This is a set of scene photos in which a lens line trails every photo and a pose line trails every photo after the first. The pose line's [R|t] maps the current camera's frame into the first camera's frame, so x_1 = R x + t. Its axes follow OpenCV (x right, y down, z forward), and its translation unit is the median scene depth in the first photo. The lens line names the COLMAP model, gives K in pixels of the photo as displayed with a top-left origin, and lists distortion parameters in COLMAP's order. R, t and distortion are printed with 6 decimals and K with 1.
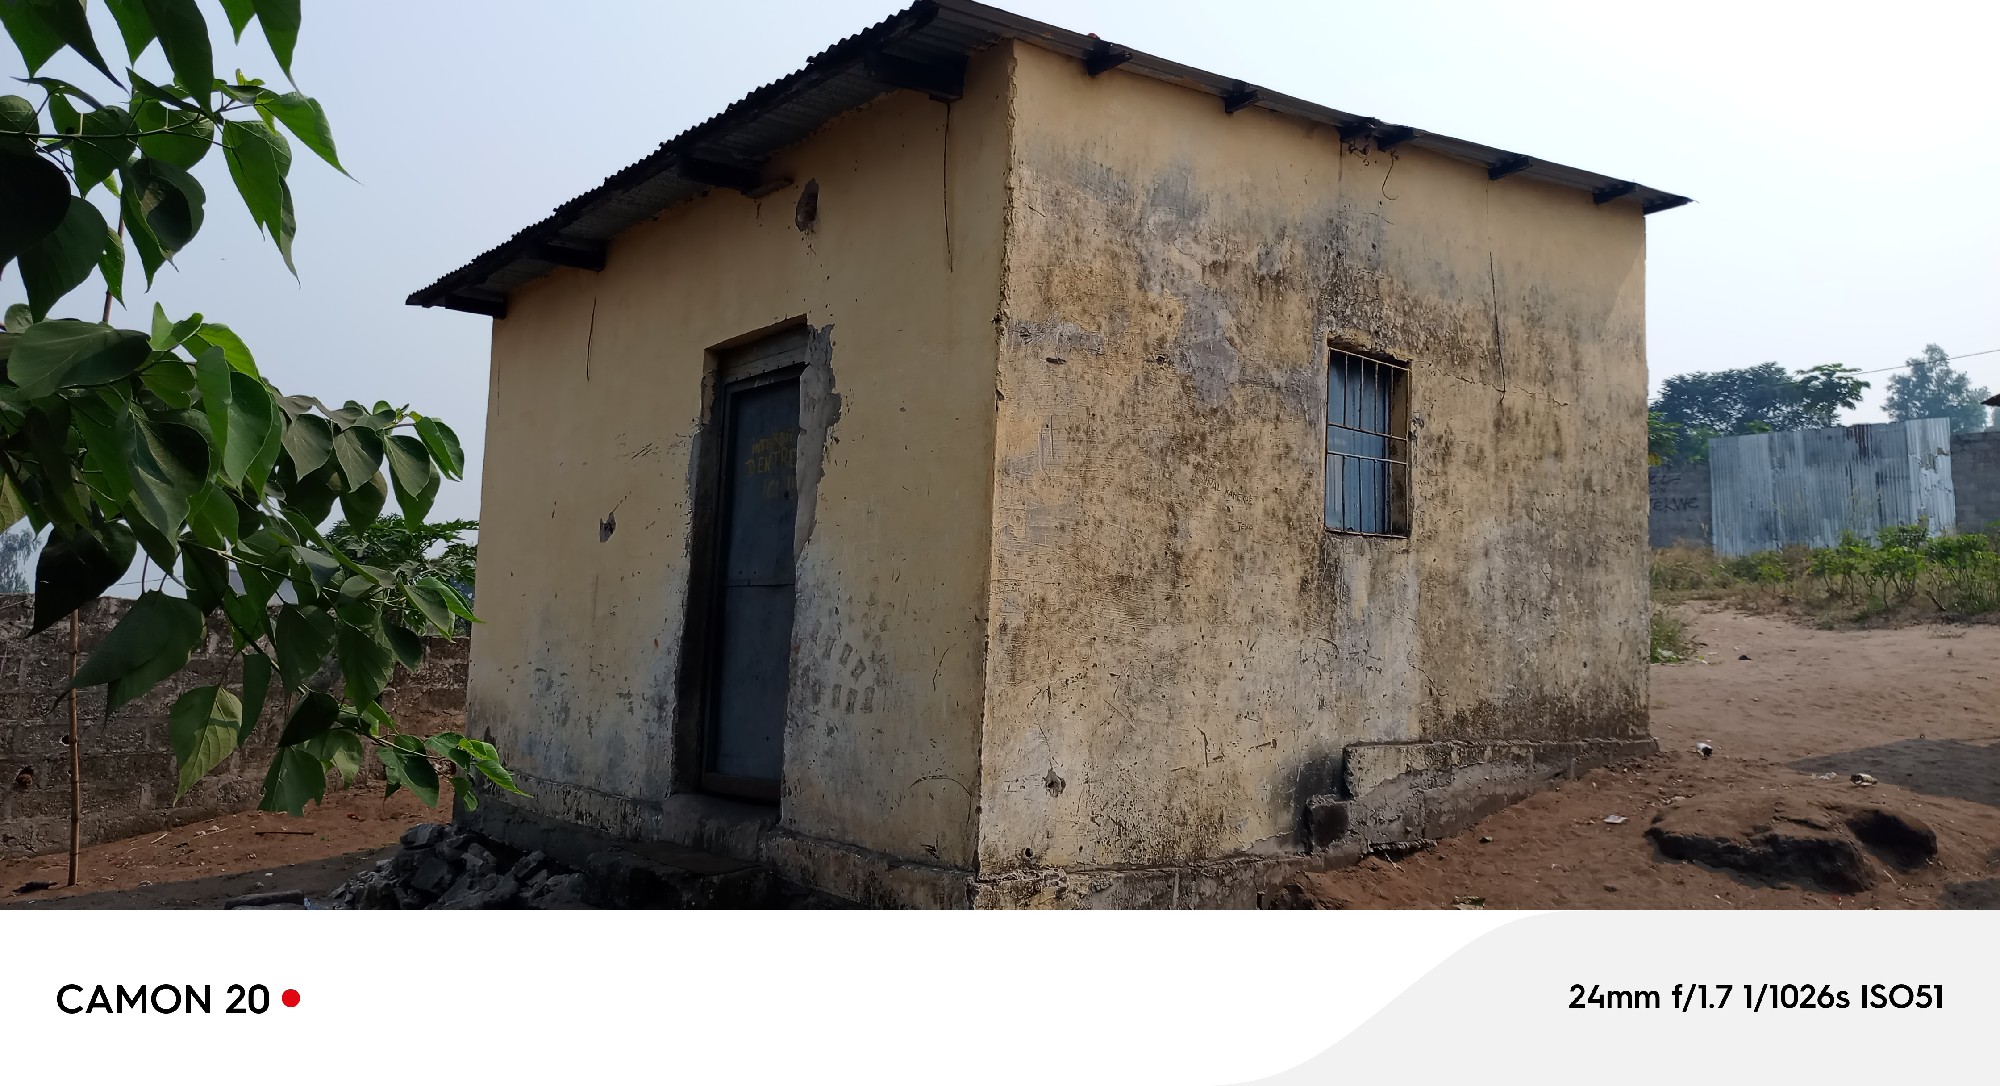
lens RADIAL K [[1457.4, 0, 992.3], [0, 1457.4, 443.4], [0, 0, 1]] dist [0.021468, 0.009193]
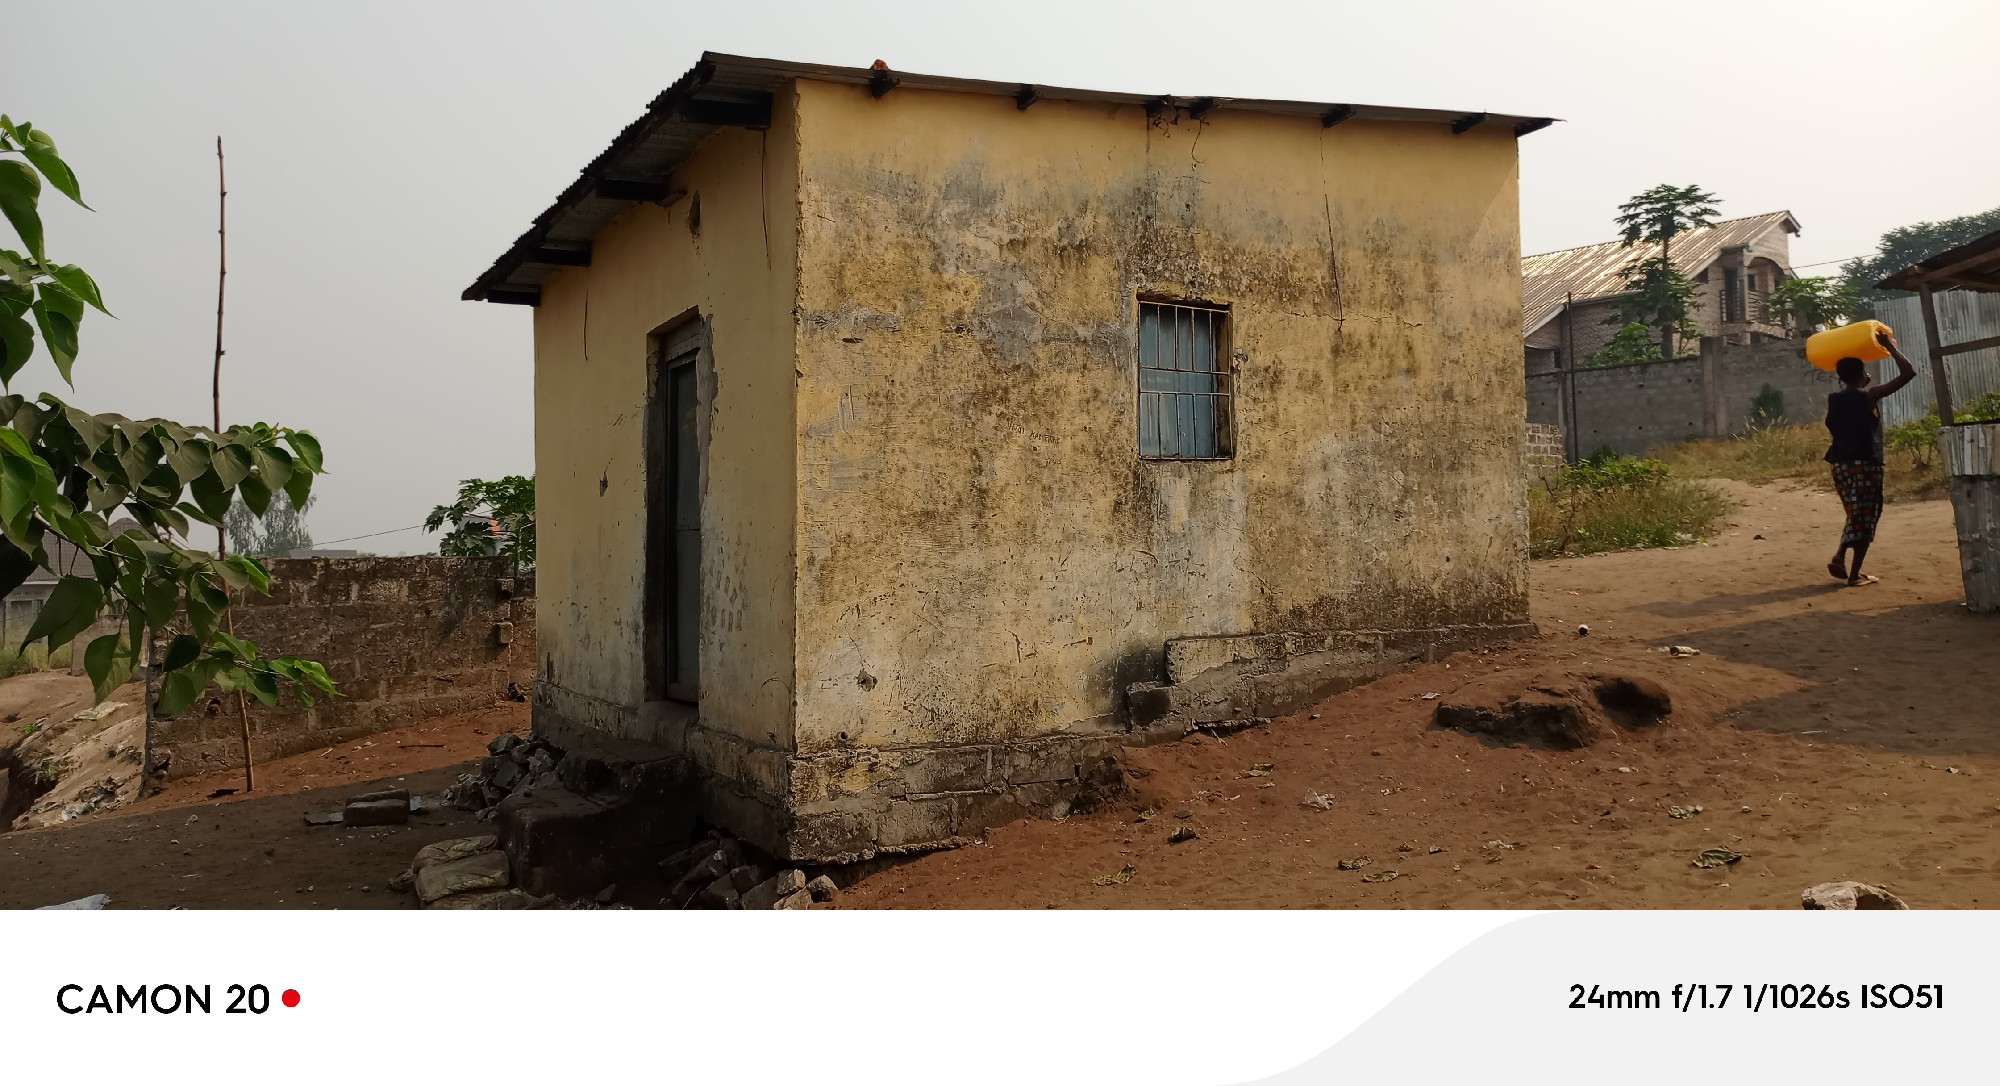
lens RADIAL K [[1444.4, 0, 979.3], [0, 1444.4, 452.6], [0, 0, 1]] dist [0.072230, -0.067501]
pose [[0.987295, -0.058747, -0.147638, 0.278274], [0.068453, 0.995755, 0.061538, -0.026238], [0.143396, -0.070862, 0.987125, -0.164293]]
